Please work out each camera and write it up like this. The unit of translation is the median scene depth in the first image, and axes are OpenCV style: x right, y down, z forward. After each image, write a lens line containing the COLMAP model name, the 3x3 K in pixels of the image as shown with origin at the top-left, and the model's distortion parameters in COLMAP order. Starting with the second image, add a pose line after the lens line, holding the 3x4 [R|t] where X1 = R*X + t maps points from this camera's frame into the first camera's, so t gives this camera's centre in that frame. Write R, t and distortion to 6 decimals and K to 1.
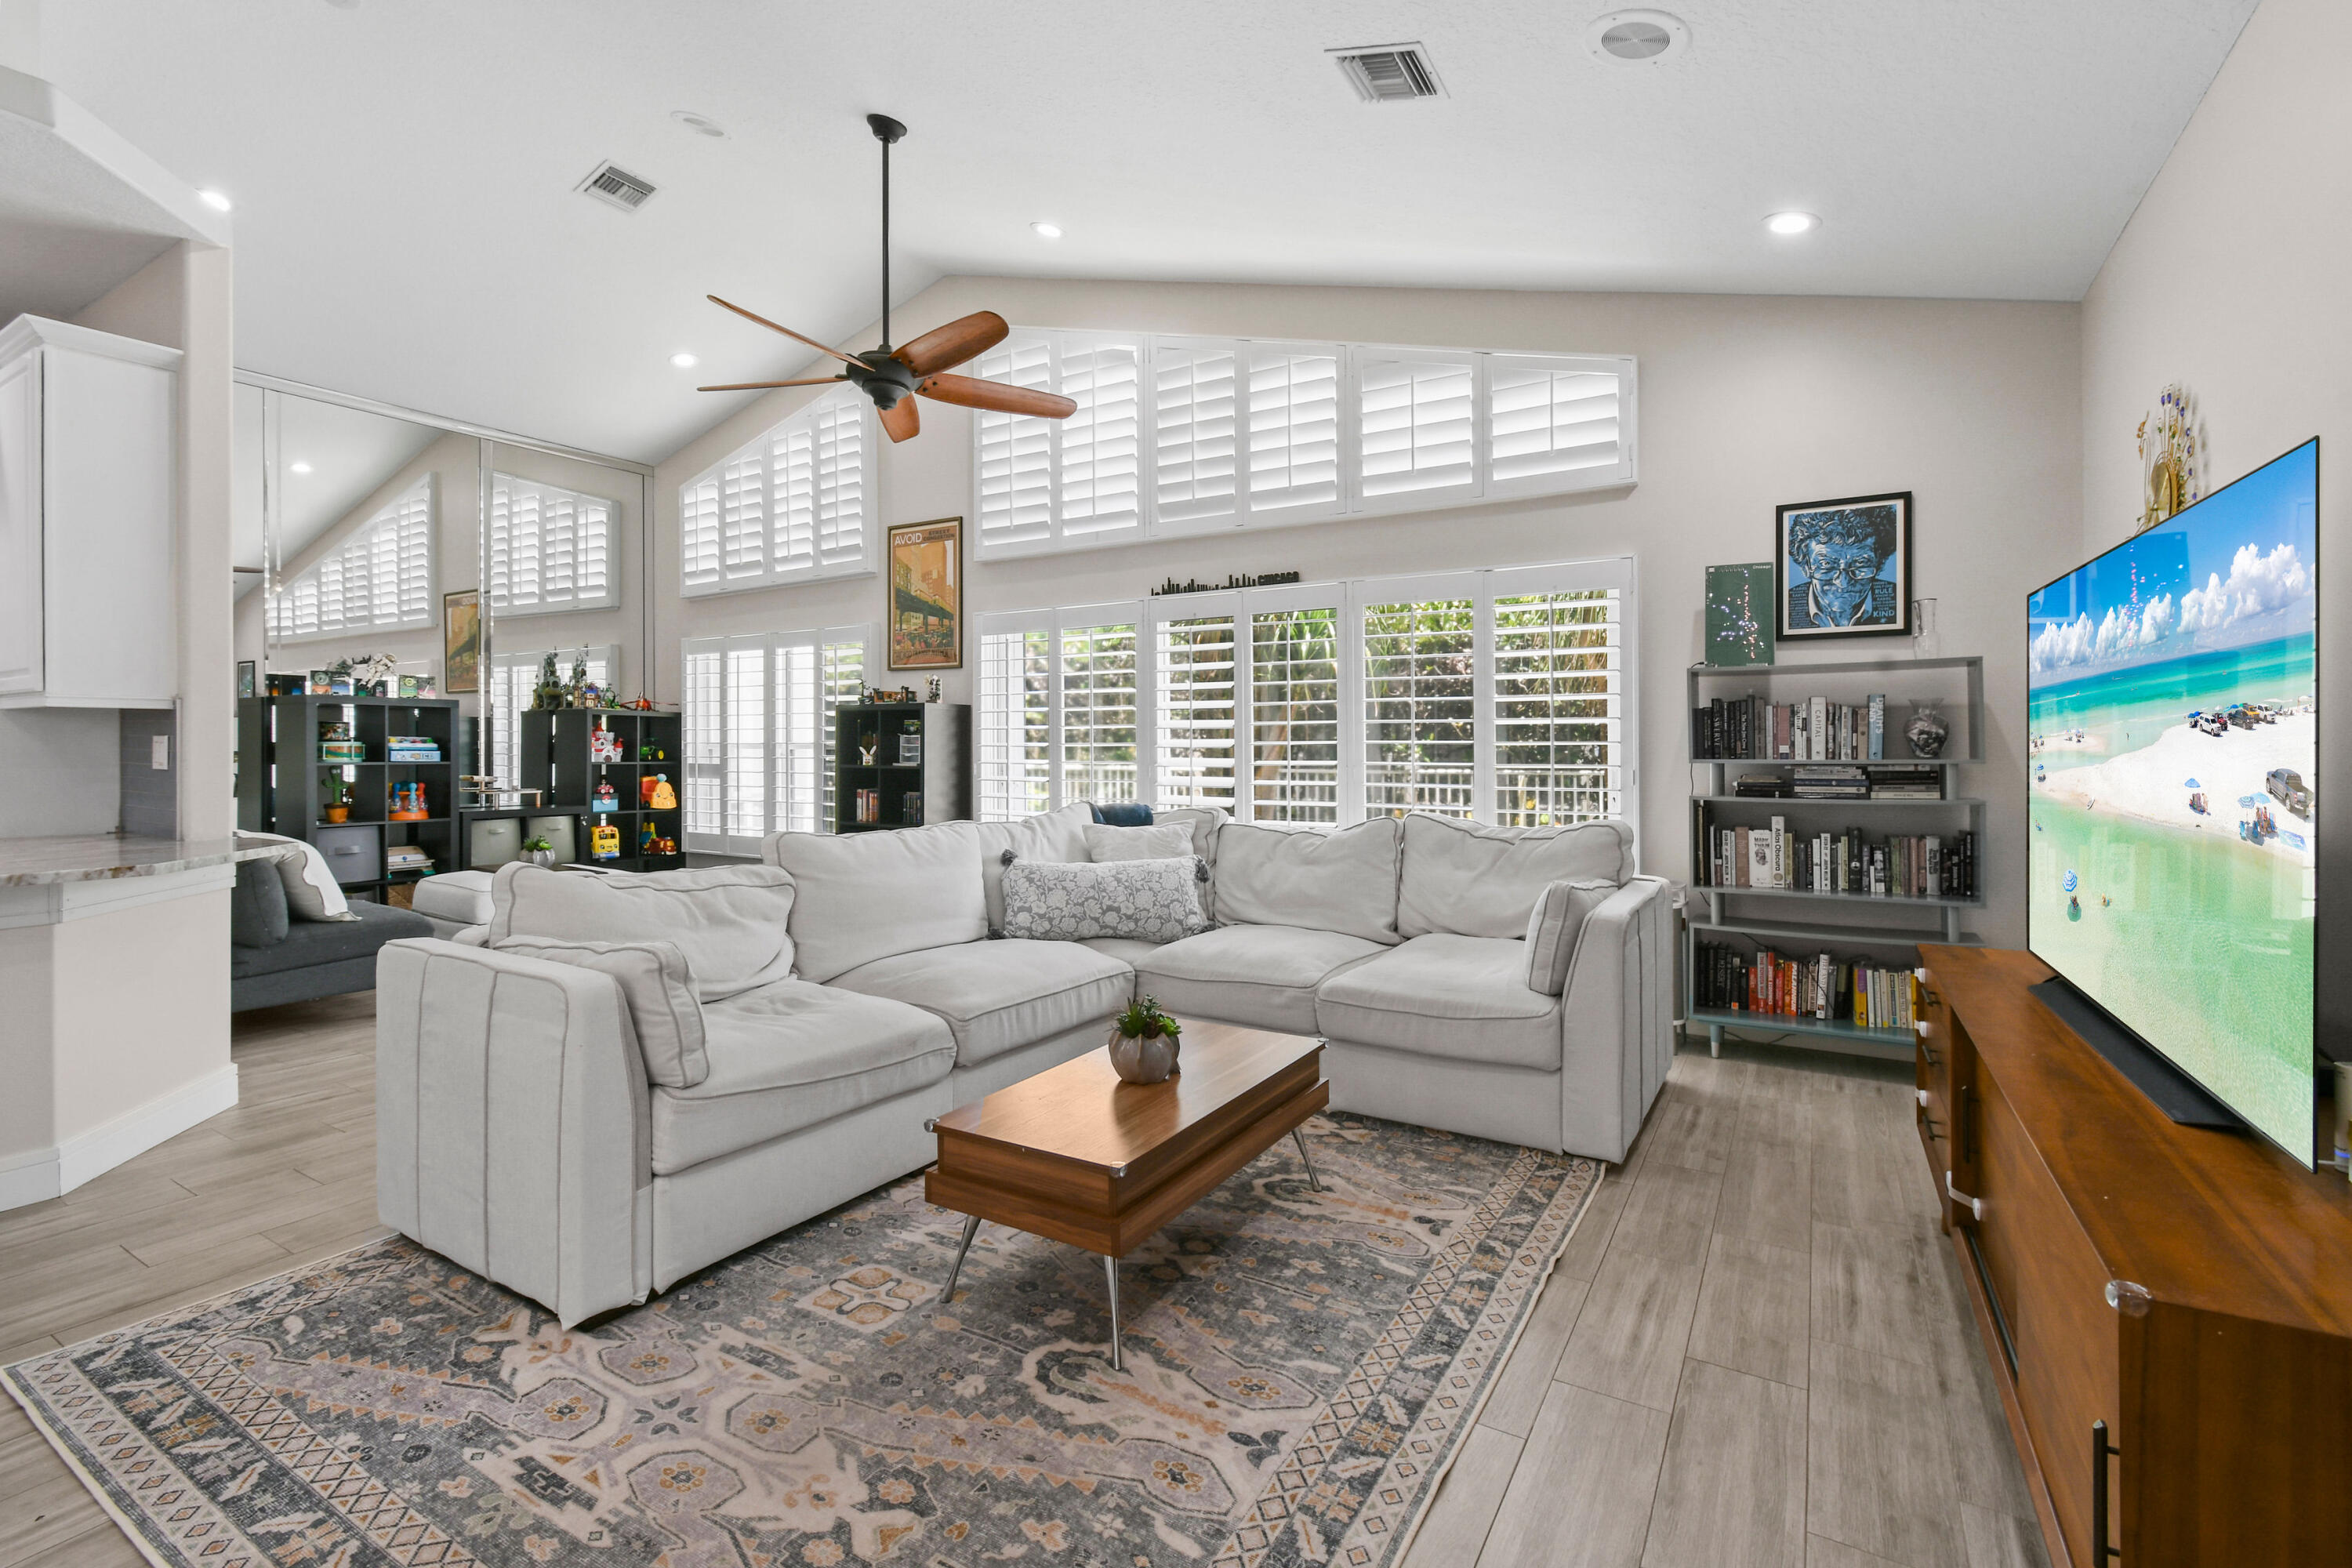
lens RADIAL K [[1044.7, 0, 1183.1], [0, 1044.7, 756.9], [0, 0, 1]] dist [0.002398, -0.001142]
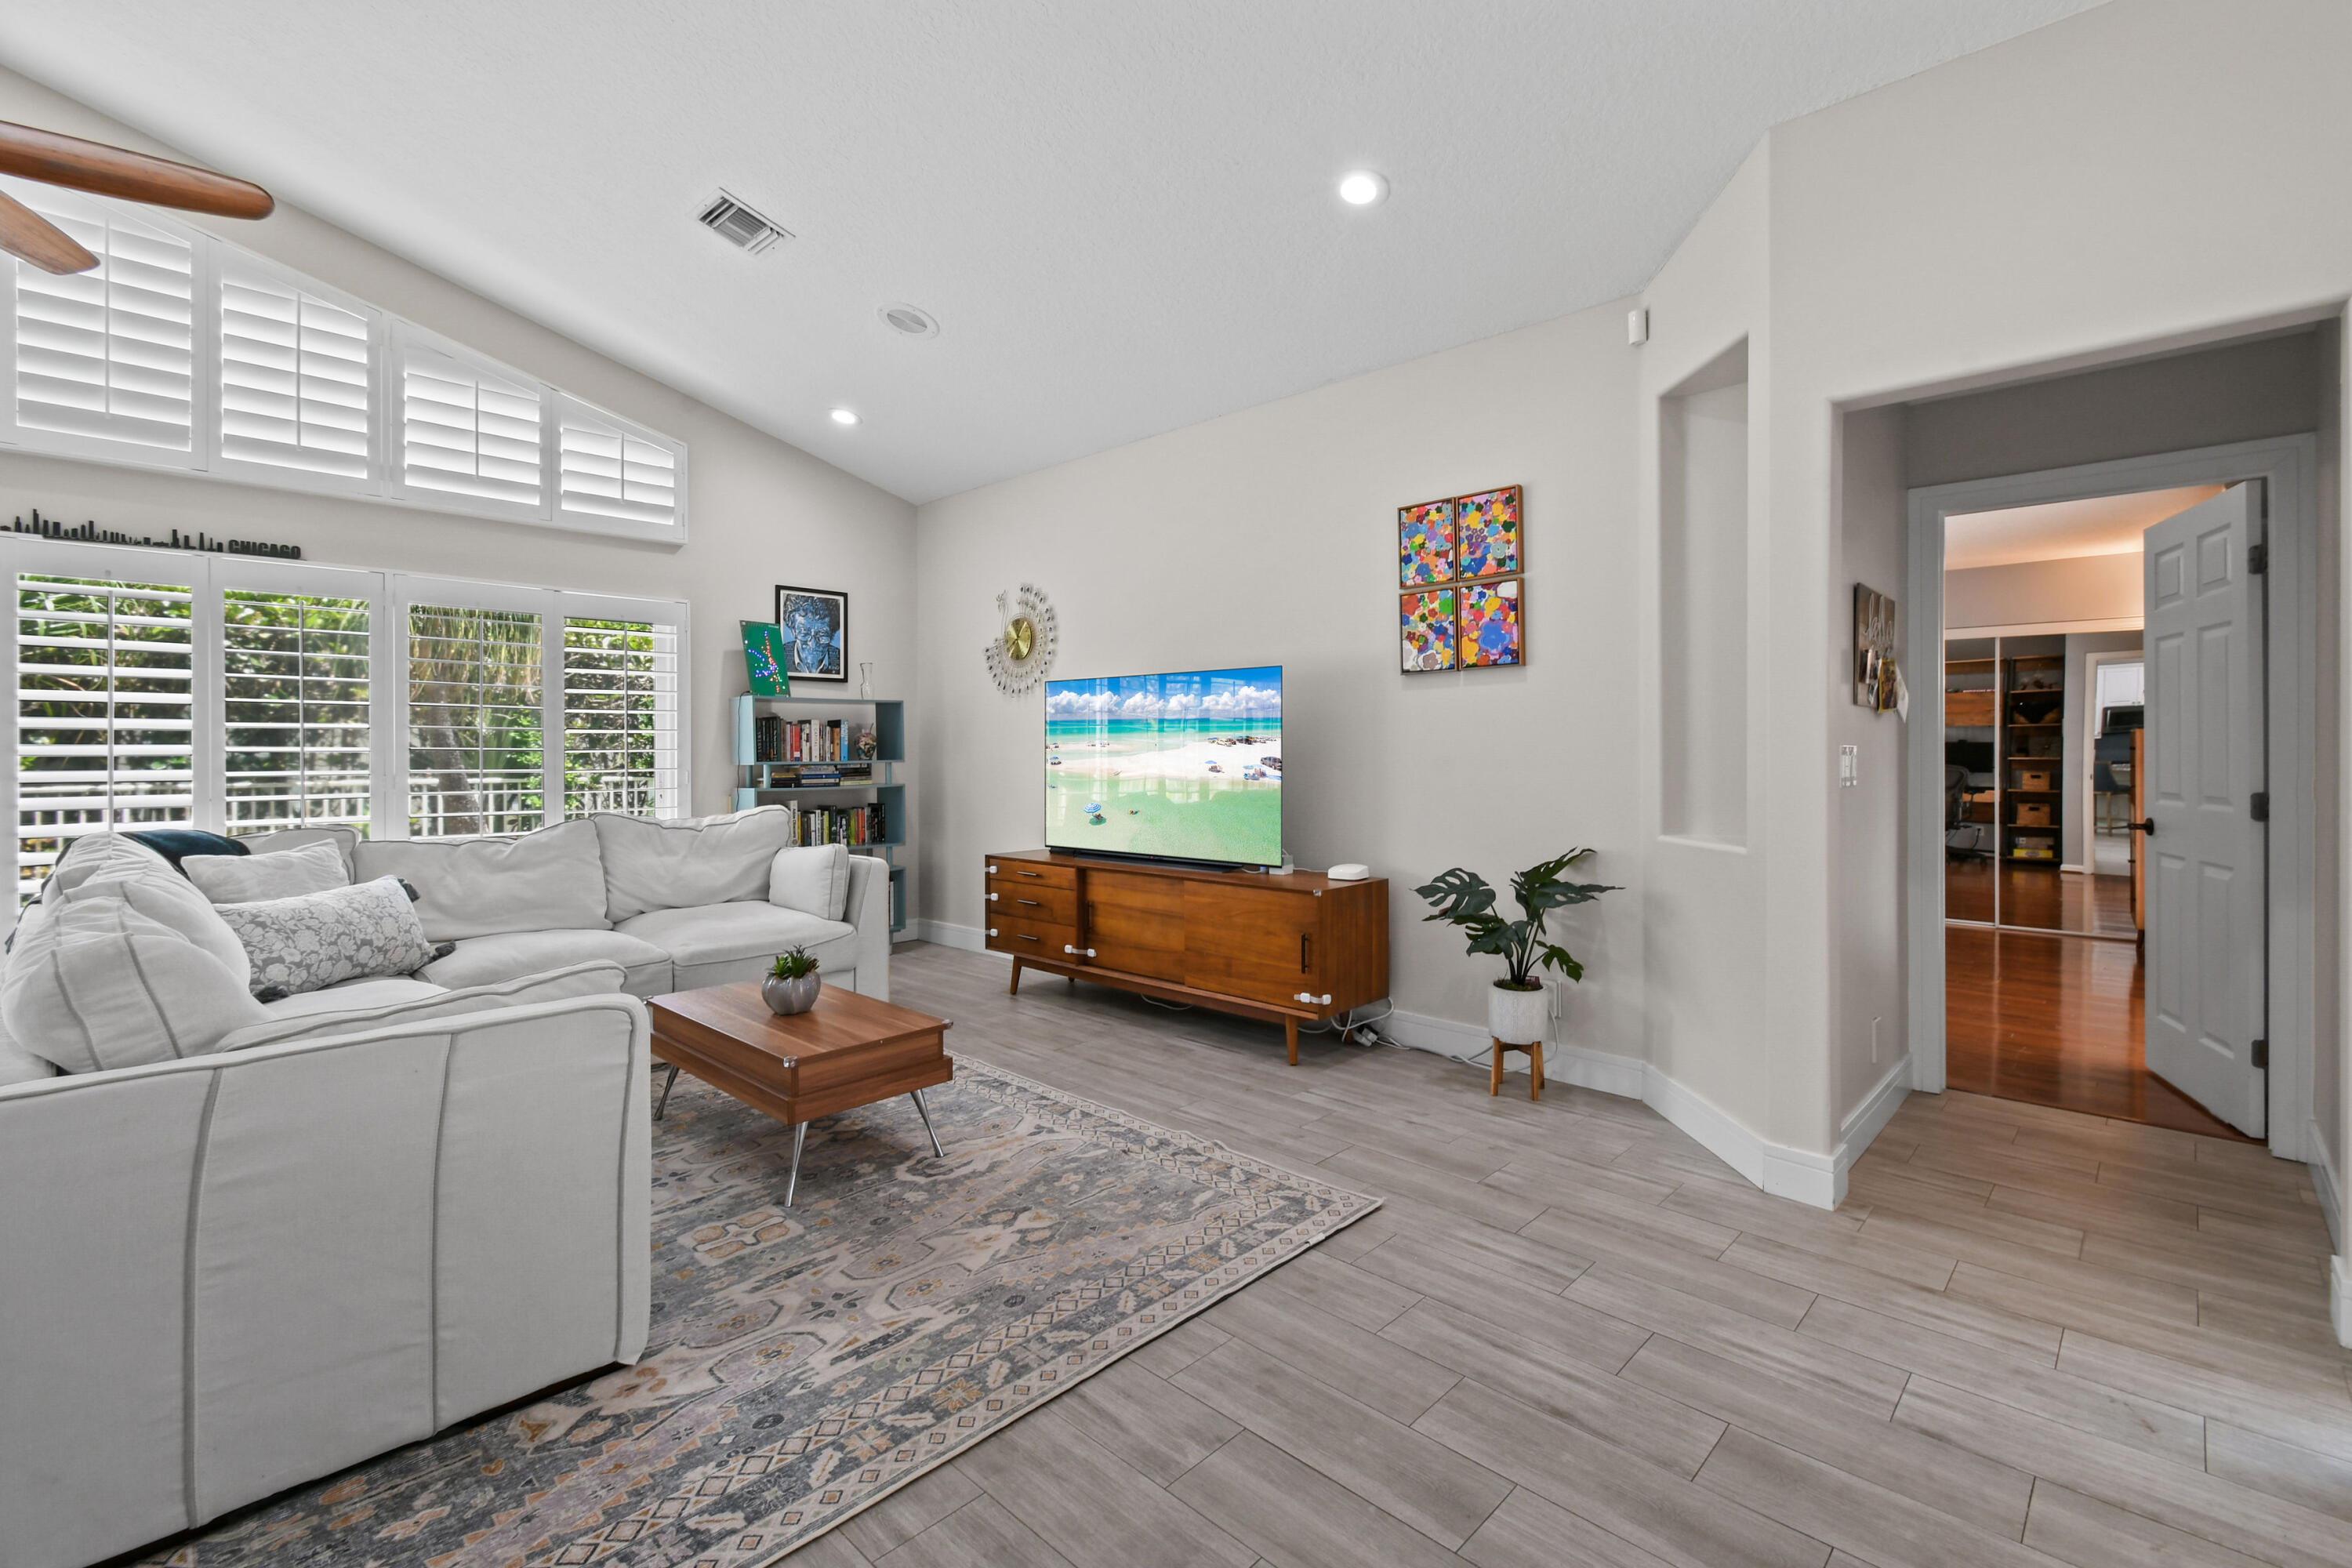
lens RADIAL K [[1044.7, 0, 1183.1], [0, 1044.7, 756.9], [0, 0, 1]] dist [0.002398, -0.001142]
pose [[0.212870, -0.004223, 0.977072, -1.394651], [0.012414, 0.999922, 0.001617, 0.000844], [-0.977002, 0.011785, 0.212905, 0.301209]]
